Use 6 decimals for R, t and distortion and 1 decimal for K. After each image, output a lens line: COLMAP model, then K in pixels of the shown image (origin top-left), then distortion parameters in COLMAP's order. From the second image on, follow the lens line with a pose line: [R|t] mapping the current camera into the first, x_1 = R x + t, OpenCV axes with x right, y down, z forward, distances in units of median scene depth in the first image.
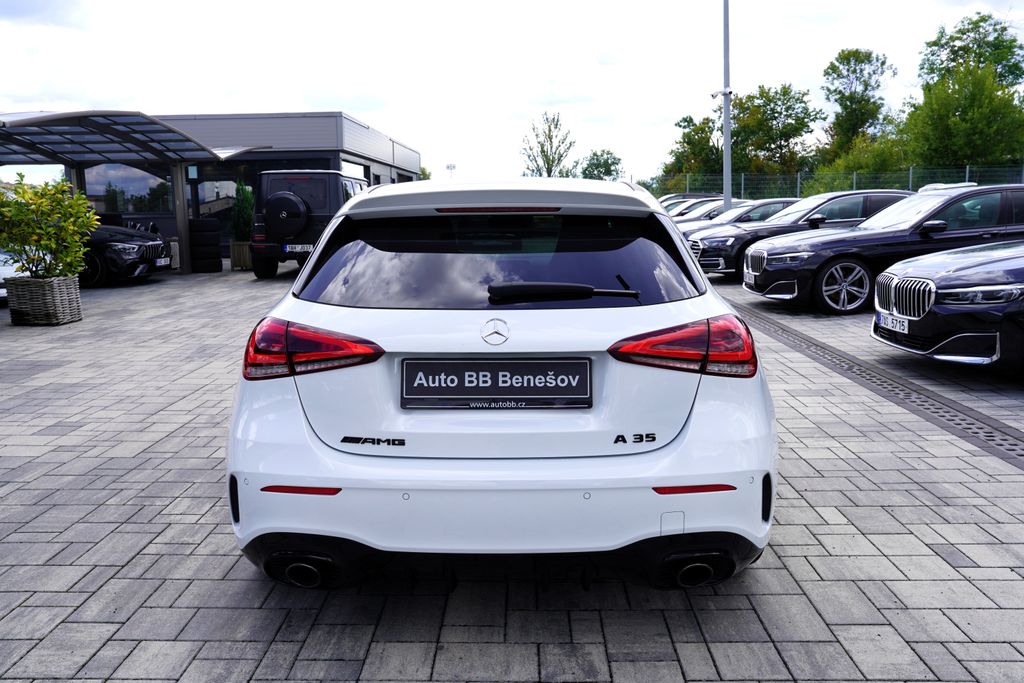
lens RADIAL K [[807.2, 0, 513.1], [0, 807.2, 340.2], [0, 0, 1]] dist [-0.057427, 0.068205]
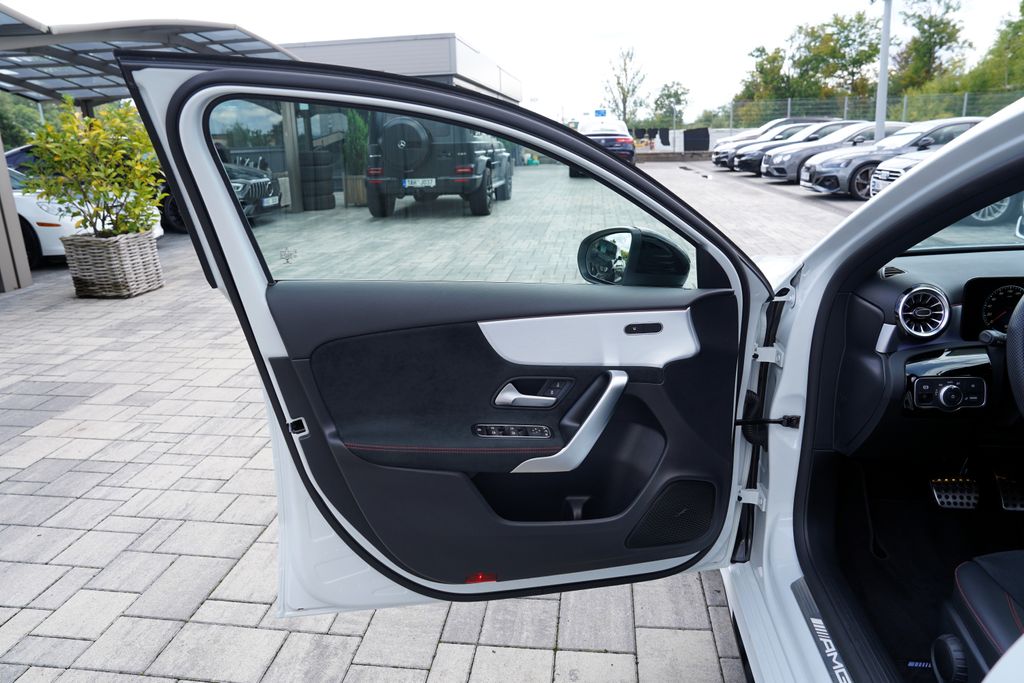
lens RADIAL K [[702.1, 0, 510.1], [0, 702.1, 334.7], [0, 0, 1]] dist [-0.091352, 0.063495]
pose [[0.994277, 0.009066, -0.106445, -0.094955], [0.003005, 0.993625, 0.112696, -0.039160], [0.106788, -0.112371, 0.987912, 0.265827]]
